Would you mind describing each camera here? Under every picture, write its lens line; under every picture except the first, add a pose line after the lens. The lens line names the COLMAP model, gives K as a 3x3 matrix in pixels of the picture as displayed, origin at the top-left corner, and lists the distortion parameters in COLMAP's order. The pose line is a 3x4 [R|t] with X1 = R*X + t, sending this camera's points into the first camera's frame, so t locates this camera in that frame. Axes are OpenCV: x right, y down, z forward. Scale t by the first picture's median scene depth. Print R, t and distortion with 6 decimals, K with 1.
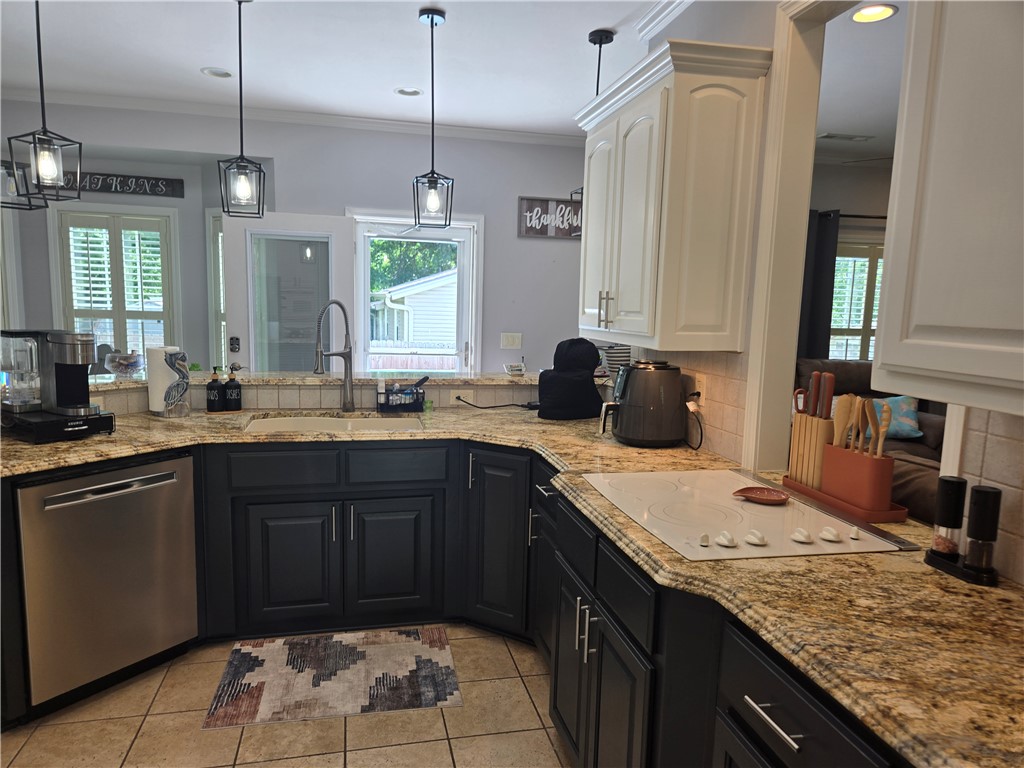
lens RADIAL K [[699.1, 0, 510.9], [0, 699.1, 386.3], [0, 0, 1]] dist [0.042191, -0.021460]
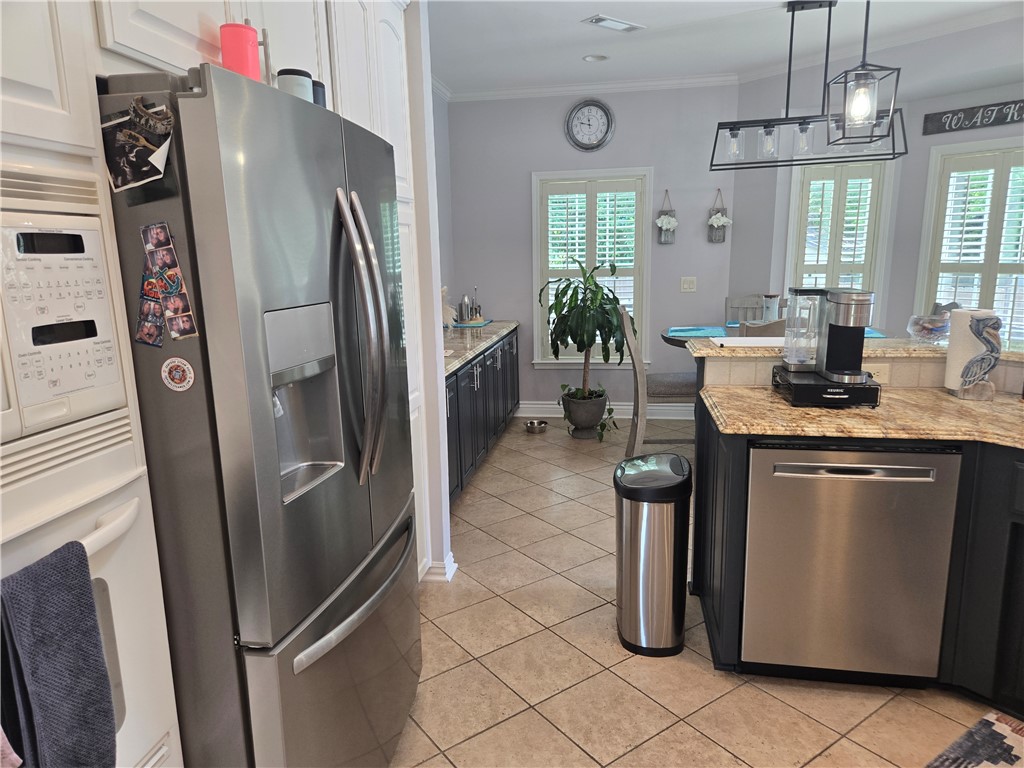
lens RADIAL K [[699.1, 0, 509.7], [0, 699.1, 390.3], [0, 0, 1]] dist [0.042191, -0.021460]
pose [[0.400238, 0.148974, -0.904222, 0.039359], [-0.085946, 0.988451, 0.124809, -0.024400], [0.912372, 0.027761, 0.408419, 0.231025]]
